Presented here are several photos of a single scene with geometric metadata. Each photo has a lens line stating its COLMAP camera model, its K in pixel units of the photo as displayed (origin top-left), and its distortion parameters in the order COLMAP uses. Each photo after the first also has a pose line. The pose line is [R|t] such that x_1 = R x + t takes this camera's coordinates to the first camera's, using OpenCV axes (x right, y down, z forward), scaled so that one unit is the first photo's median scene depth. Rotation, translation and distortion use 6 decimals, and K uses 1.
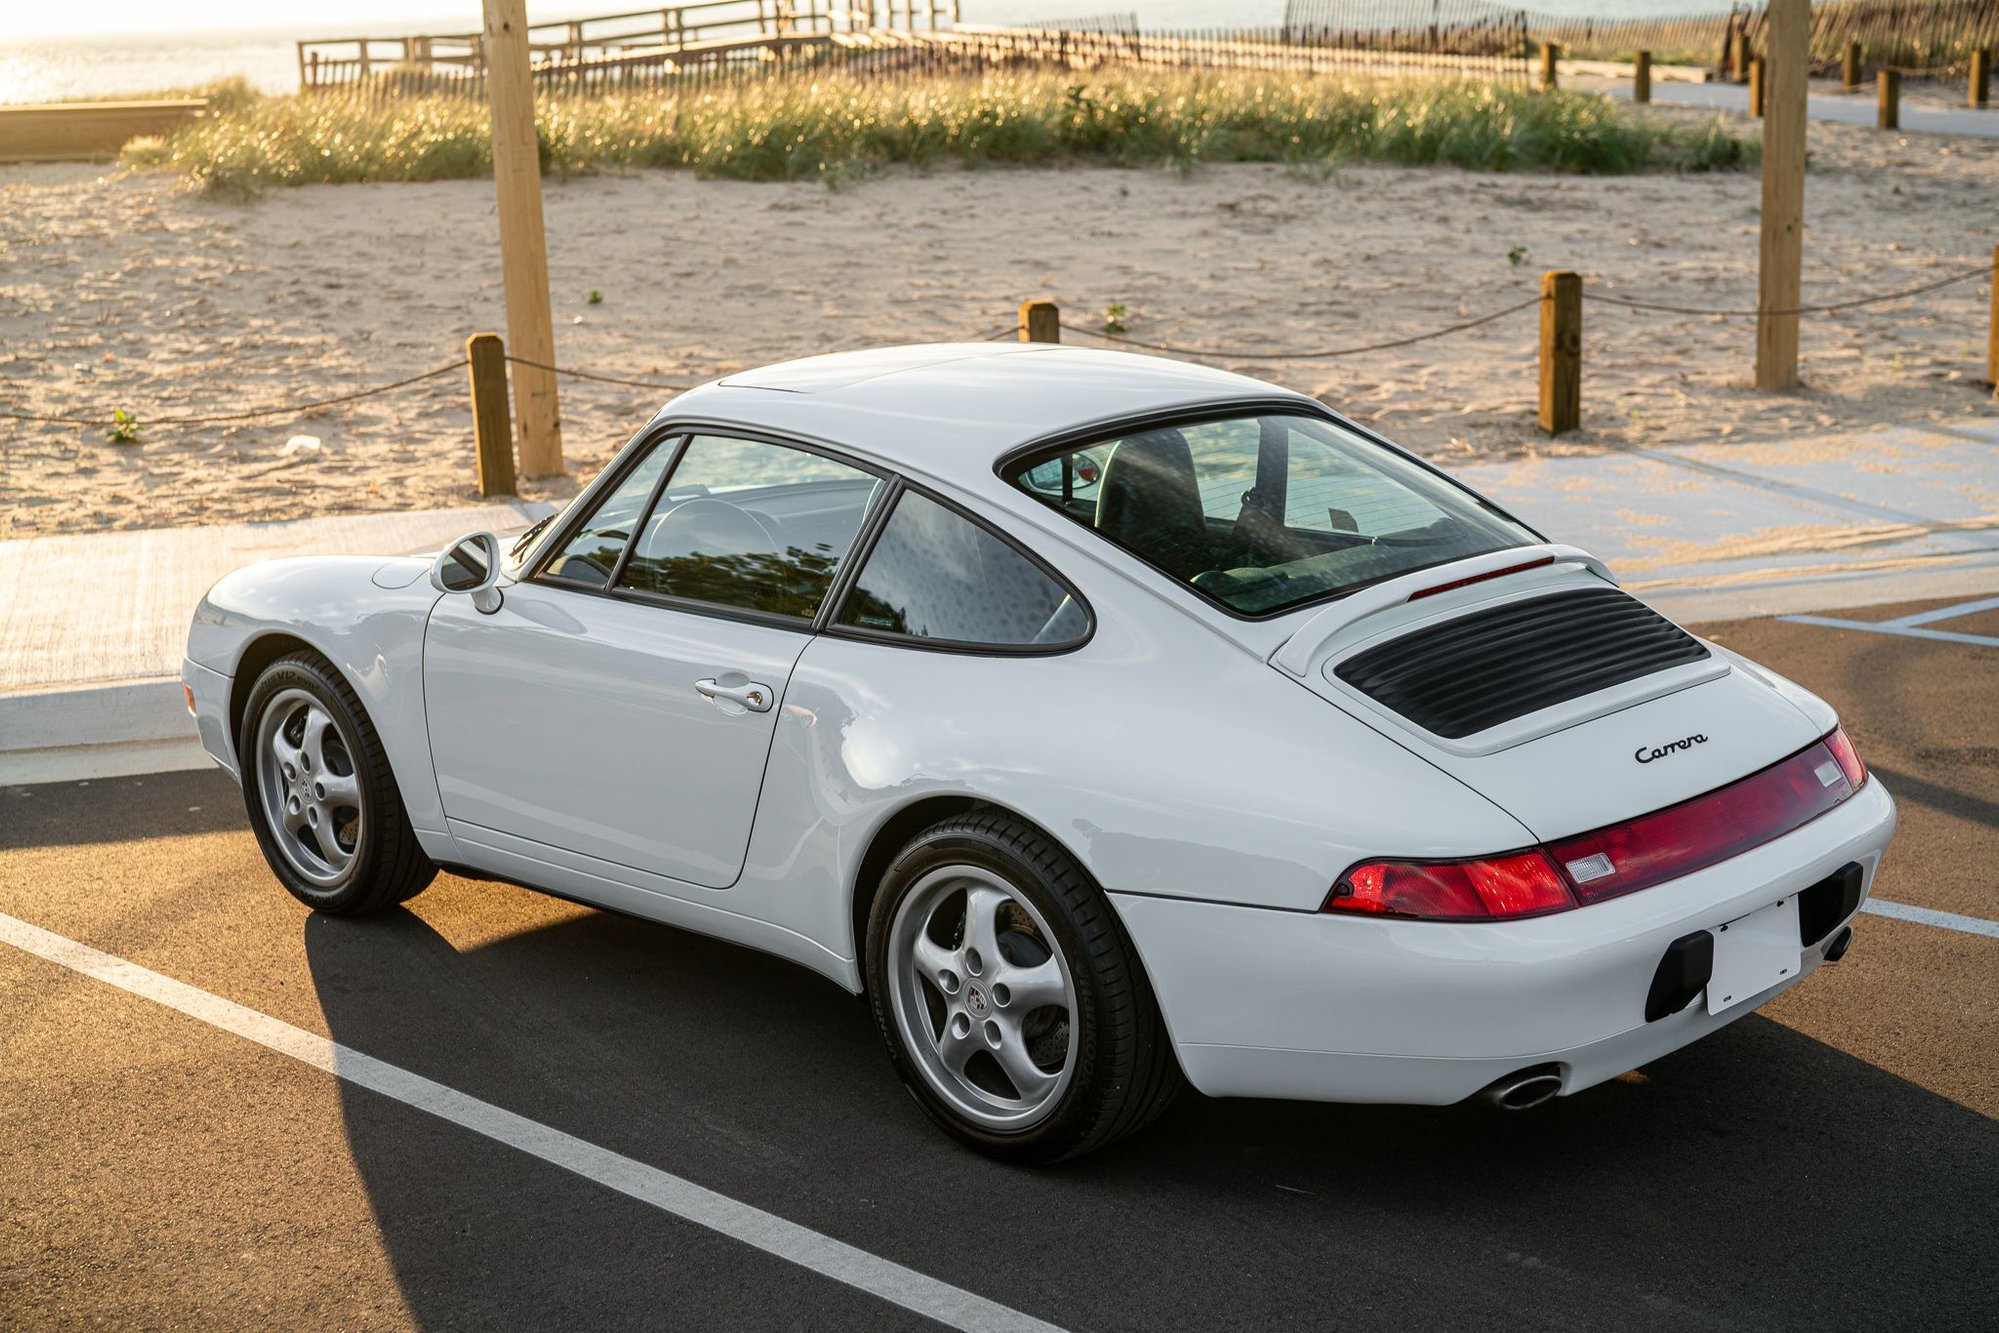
lens RADIAL K [[2898.8, 0, 948.1], [0, 2898.8, 671.2], [0, 0, 1]] dist [0.003597, 0.000000]
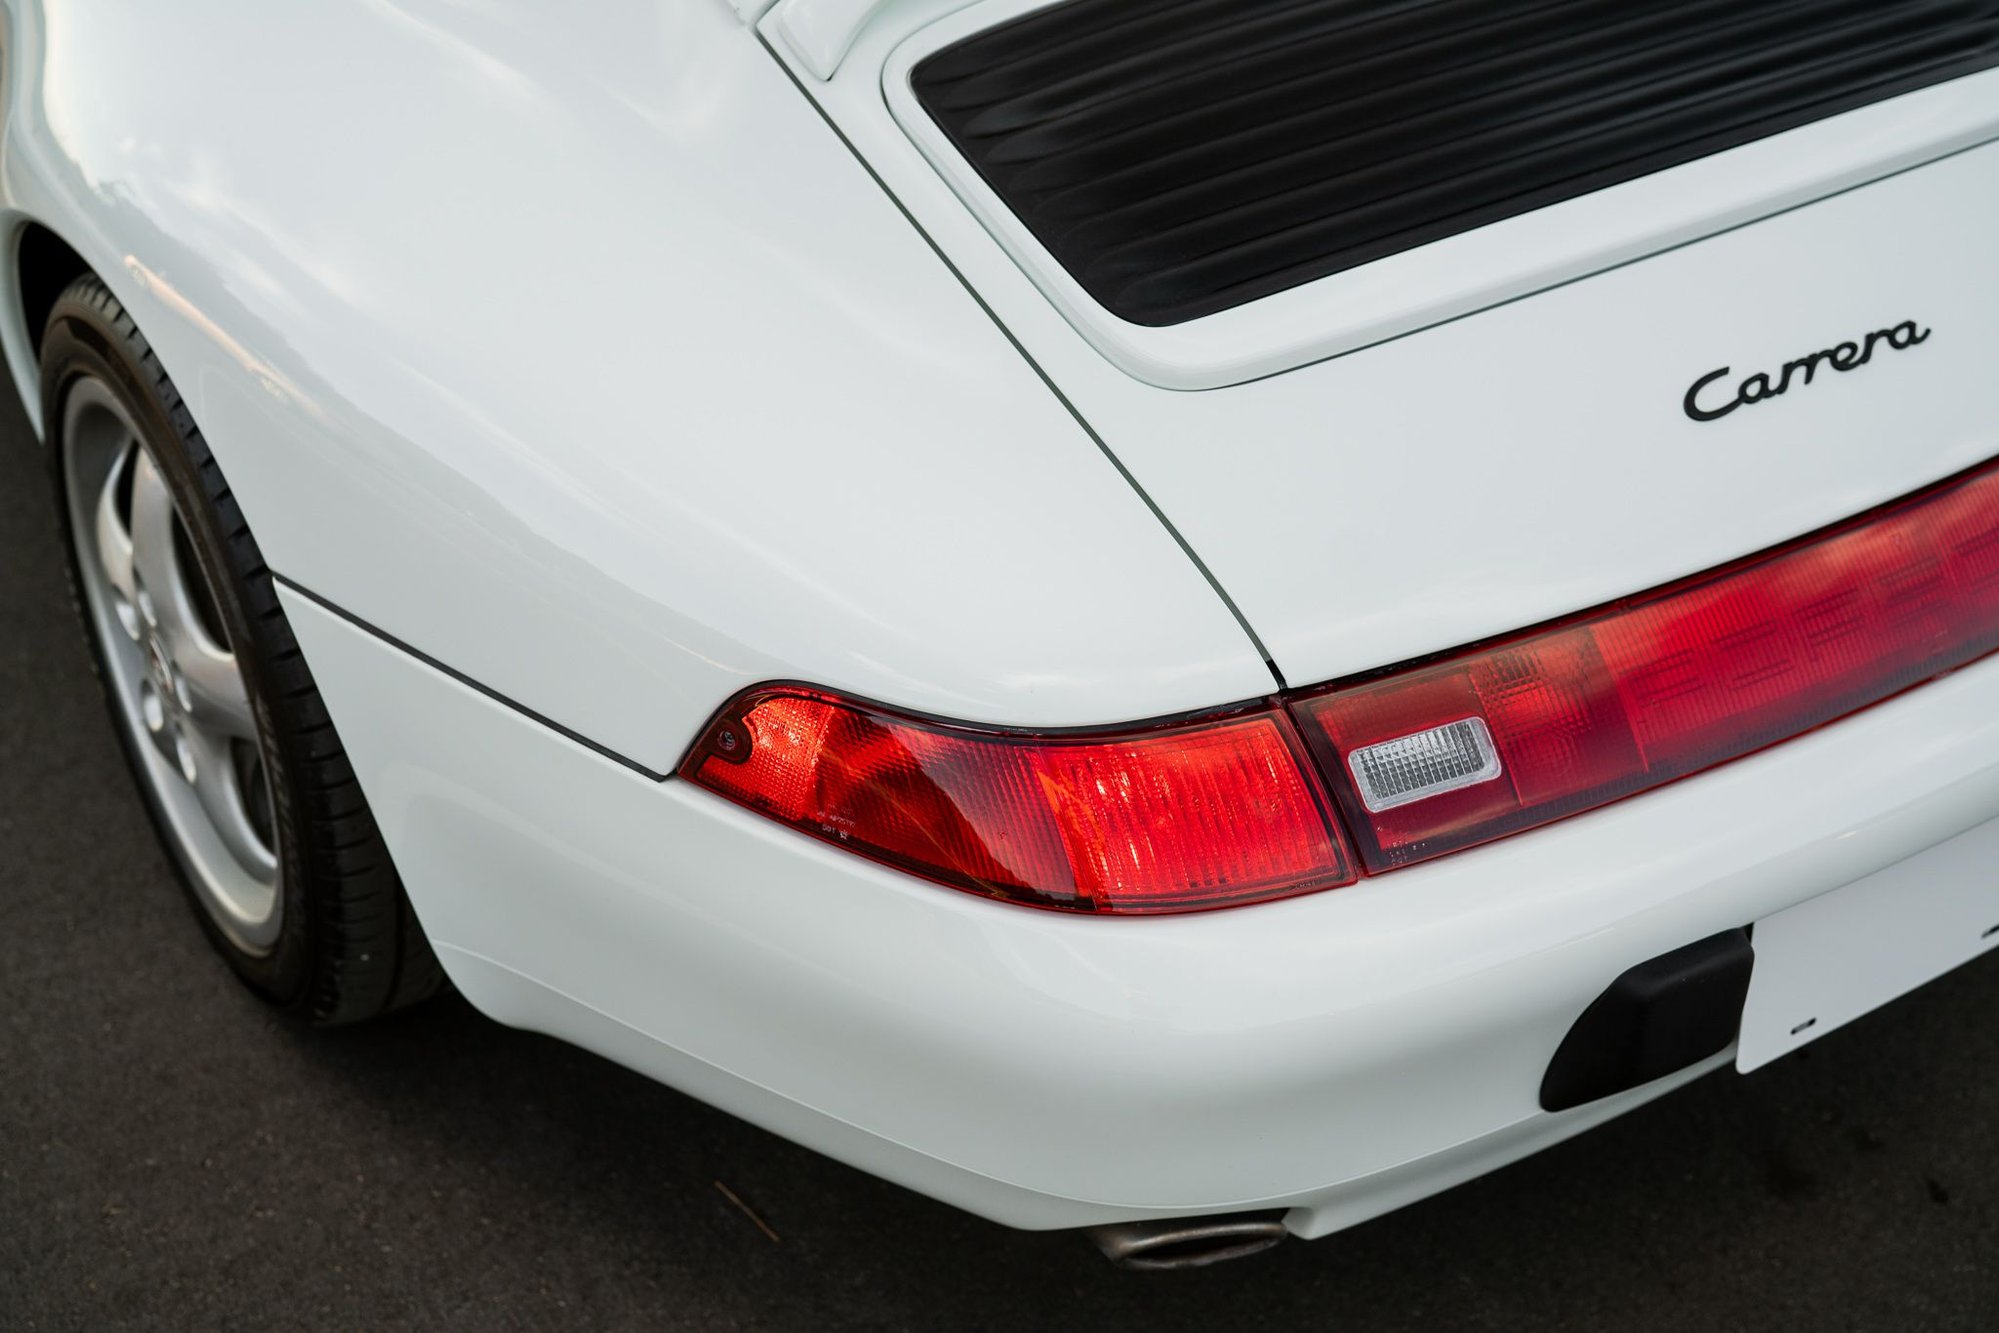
lens RADIAL K [[2898.8, 0, 959.8], [0, 2898.8, 704.5], [0, 0, 1]] dist [0.003597, 0.000000]
pose [[0.976538, 0.150325, -0.154196, 0.167509], [-0.078069, 0.914458, 0.397080, -0.059890], [0.200697, -0.375726, 0.904738, 0.504780]]
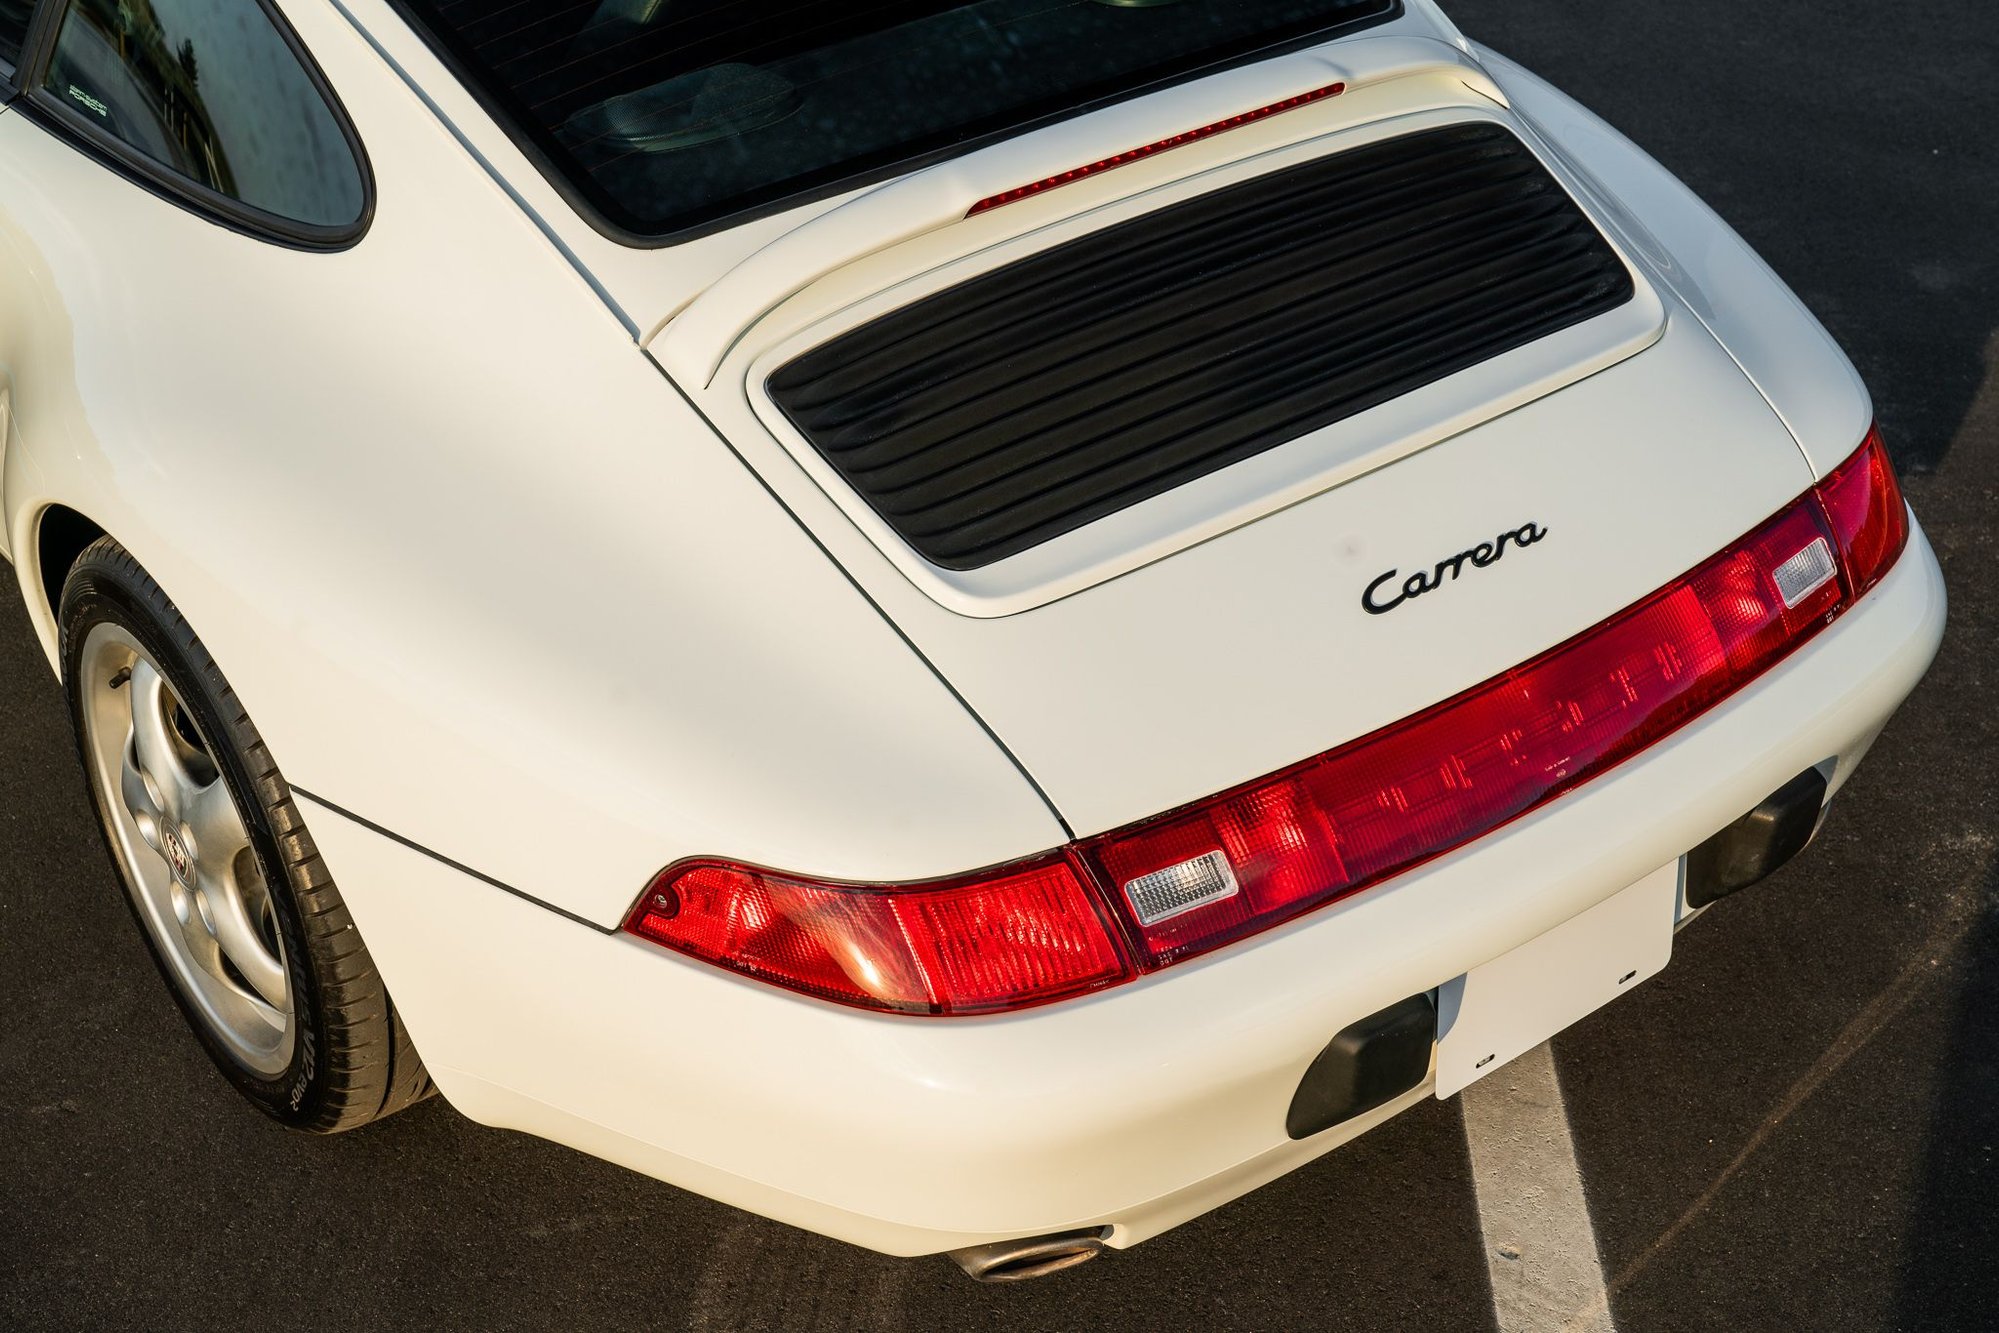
lens RADIAL K [[2898.8, 0, 997.7], [0, 2898.8, 654.8], [0, 0, 1]] dist [0.003597, 0.000000]
pose [[0.991692, 0.090191, -0.091721, 0.177078], [-0.050969, 0.930171, 0.363571, -0.110594], [0.118107, -0.355876, 0.927040, 0.424084]]
